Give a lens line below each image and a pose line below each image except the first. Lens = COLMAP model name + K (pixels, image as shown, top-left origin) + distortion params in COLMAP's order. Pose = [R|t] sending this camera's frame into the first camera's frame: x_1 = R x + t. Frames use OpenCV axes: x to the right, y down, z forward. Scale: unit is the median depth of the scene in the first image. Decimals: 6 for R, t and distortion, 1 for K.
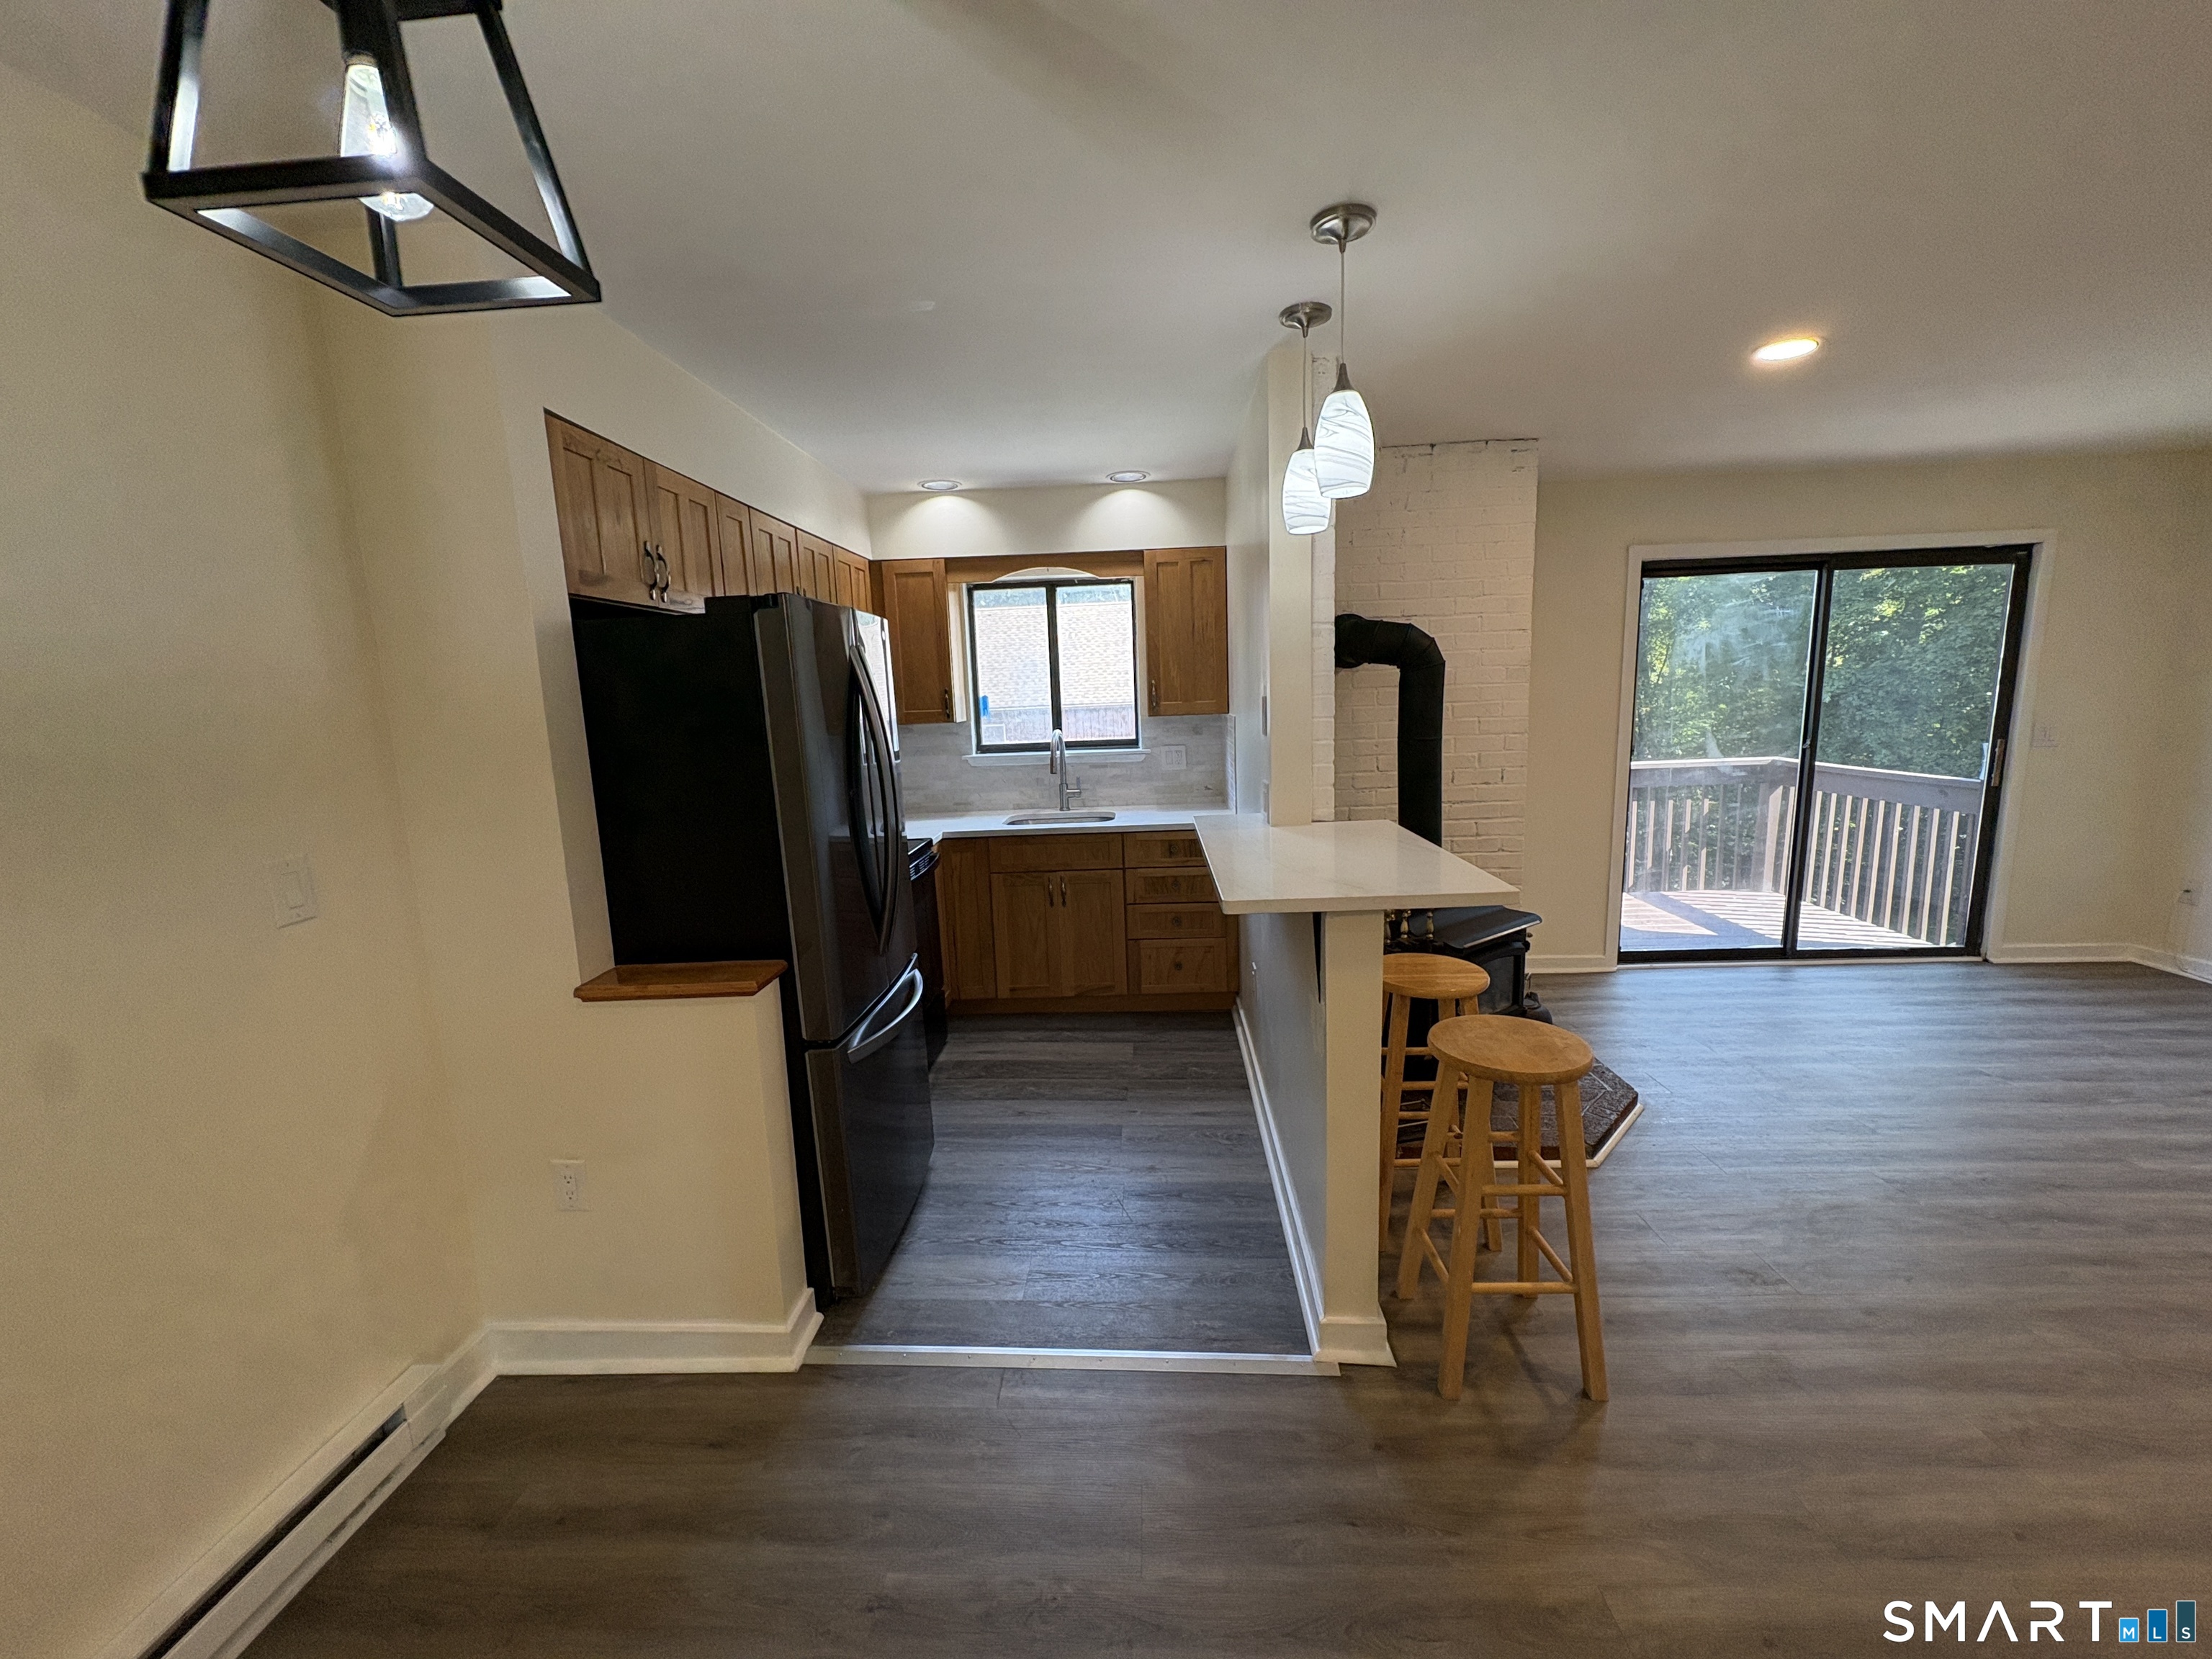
lens RADIAL K [[879.5, 0, 1104.9], [0, 879.5, 830.8], [0, 0, 1]] dist [-0.000352, -0.000499]
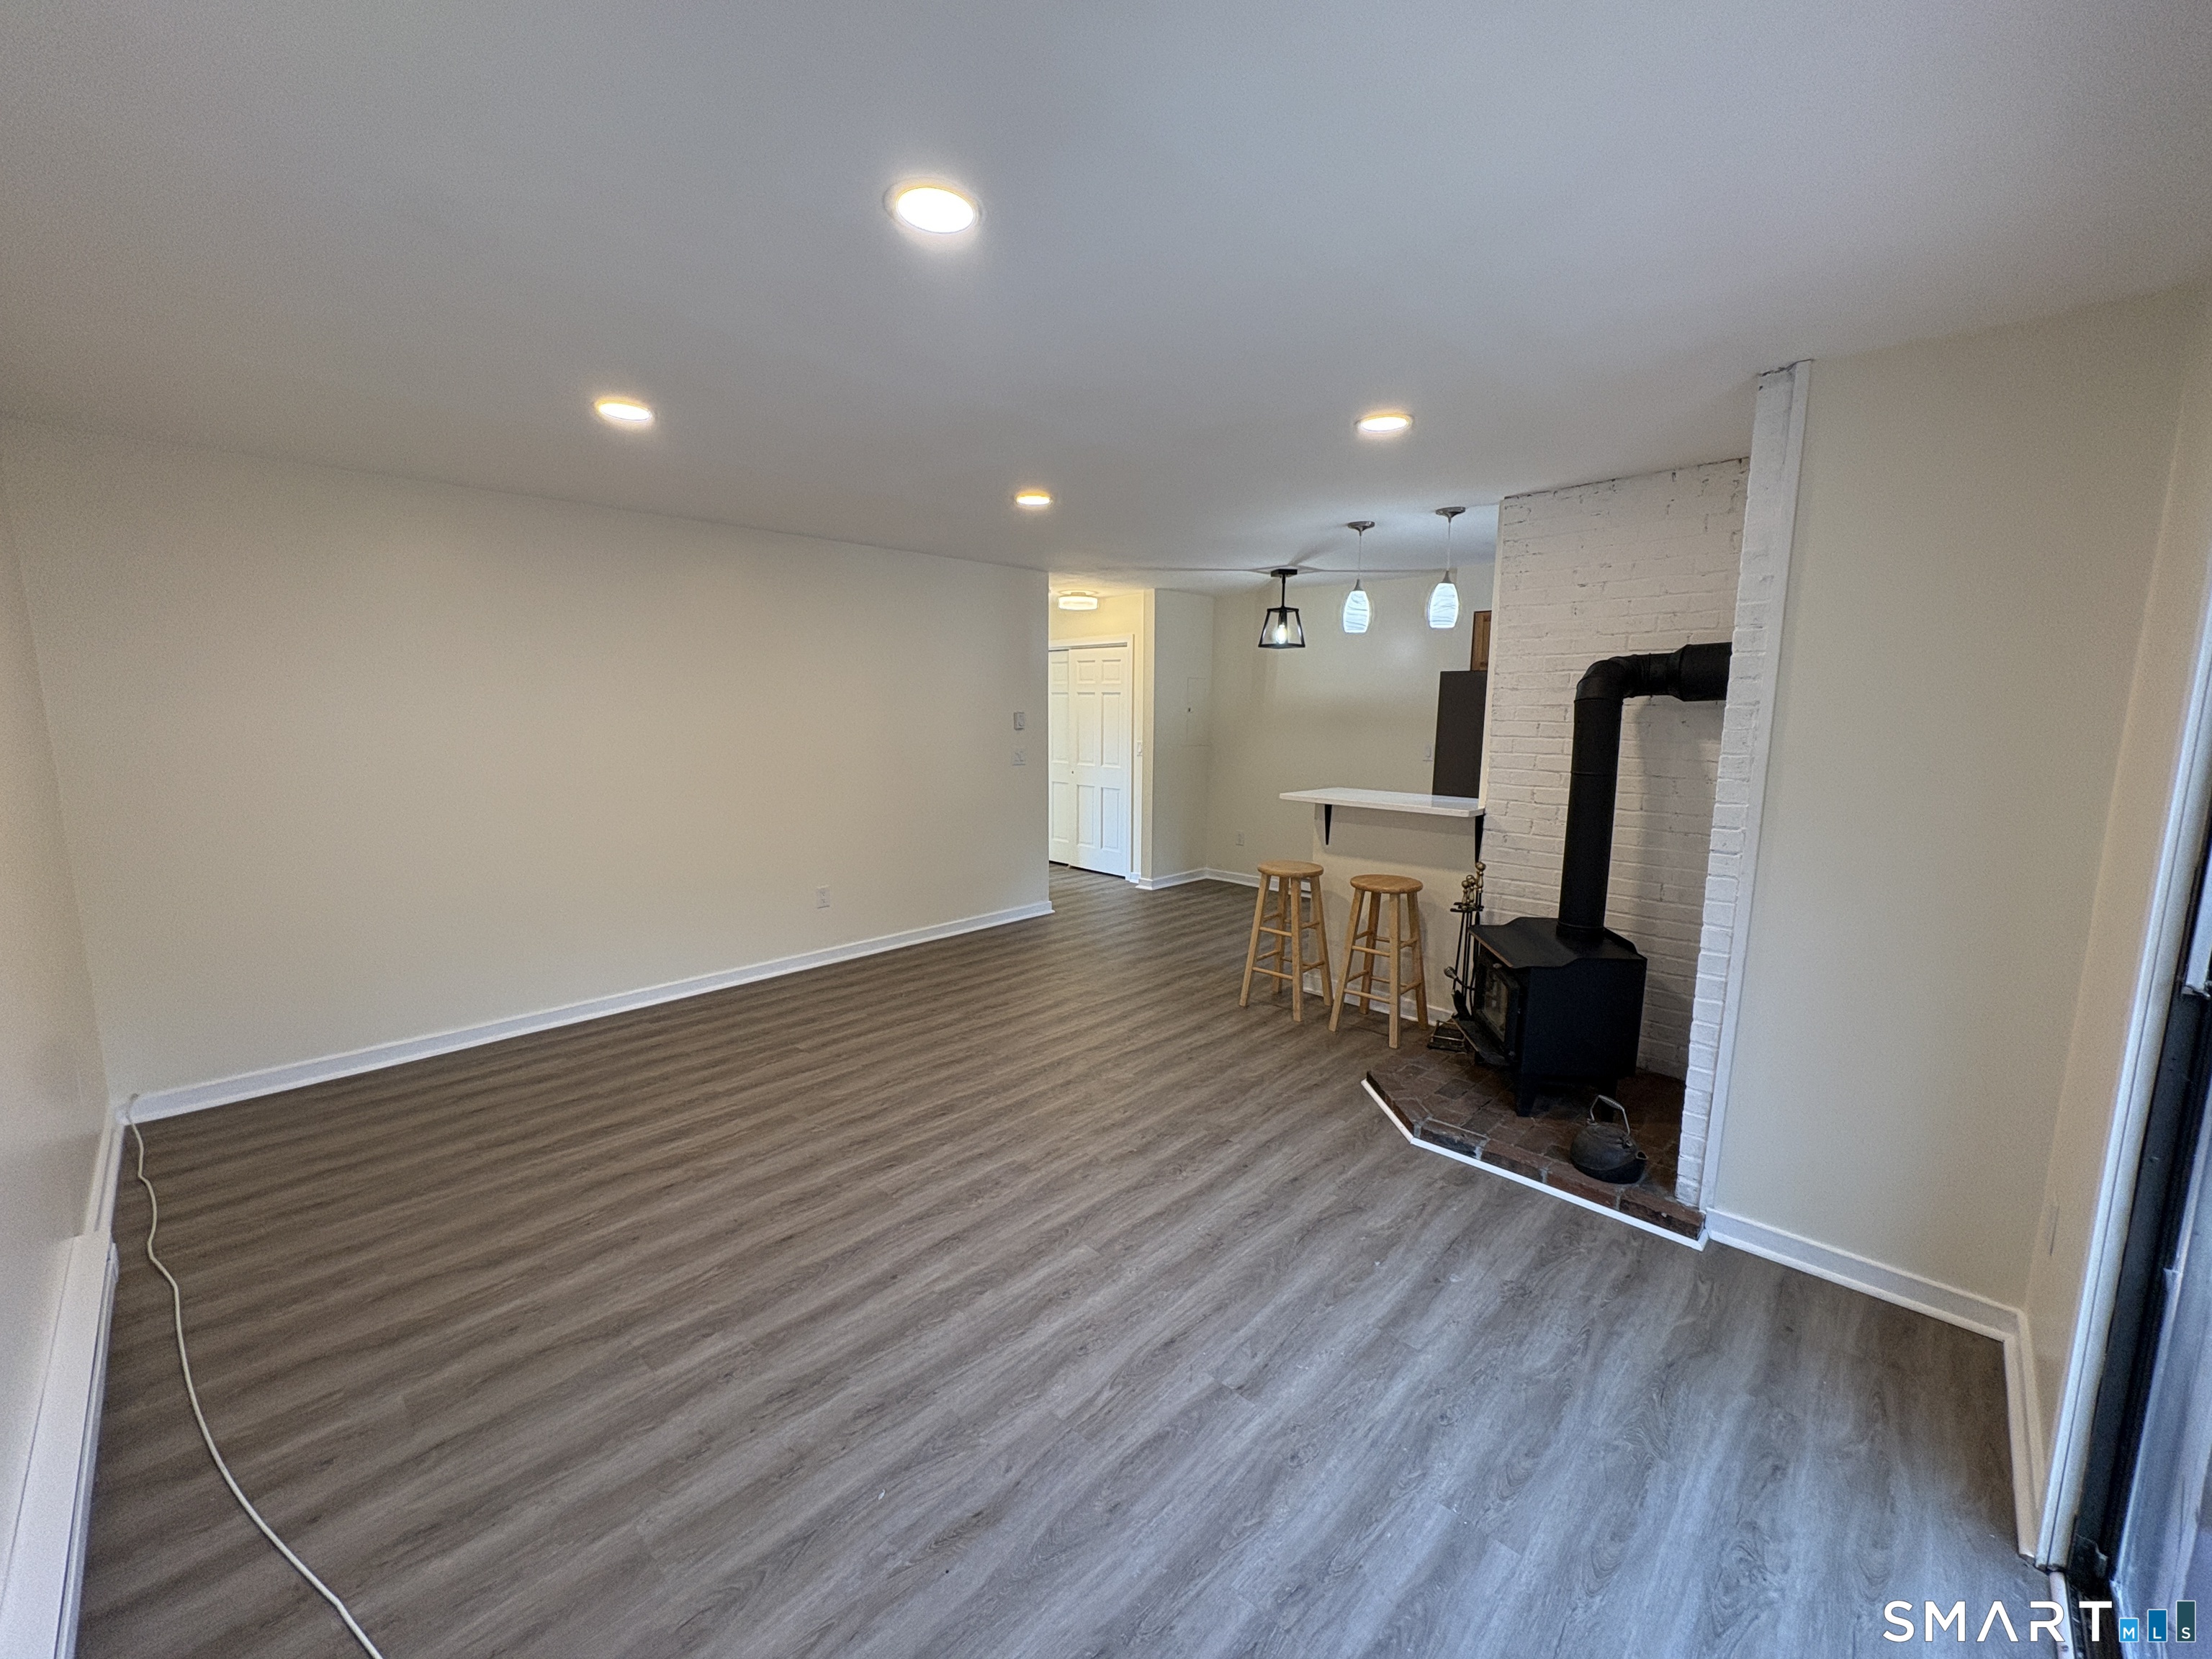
lens RADIAL K [[879.5, 0, 1104.9], [0, 879.5, 830.8], [0, 0, 1]] dist [-0.000352, -0.000499]
pose [[-0.659217, 0.139678, -0.738866, 1.173802], [-0.102440, 0.956754, 0.272265, -0.205610], [0.744942, 0.255171, -0.616400, 0.965749]]
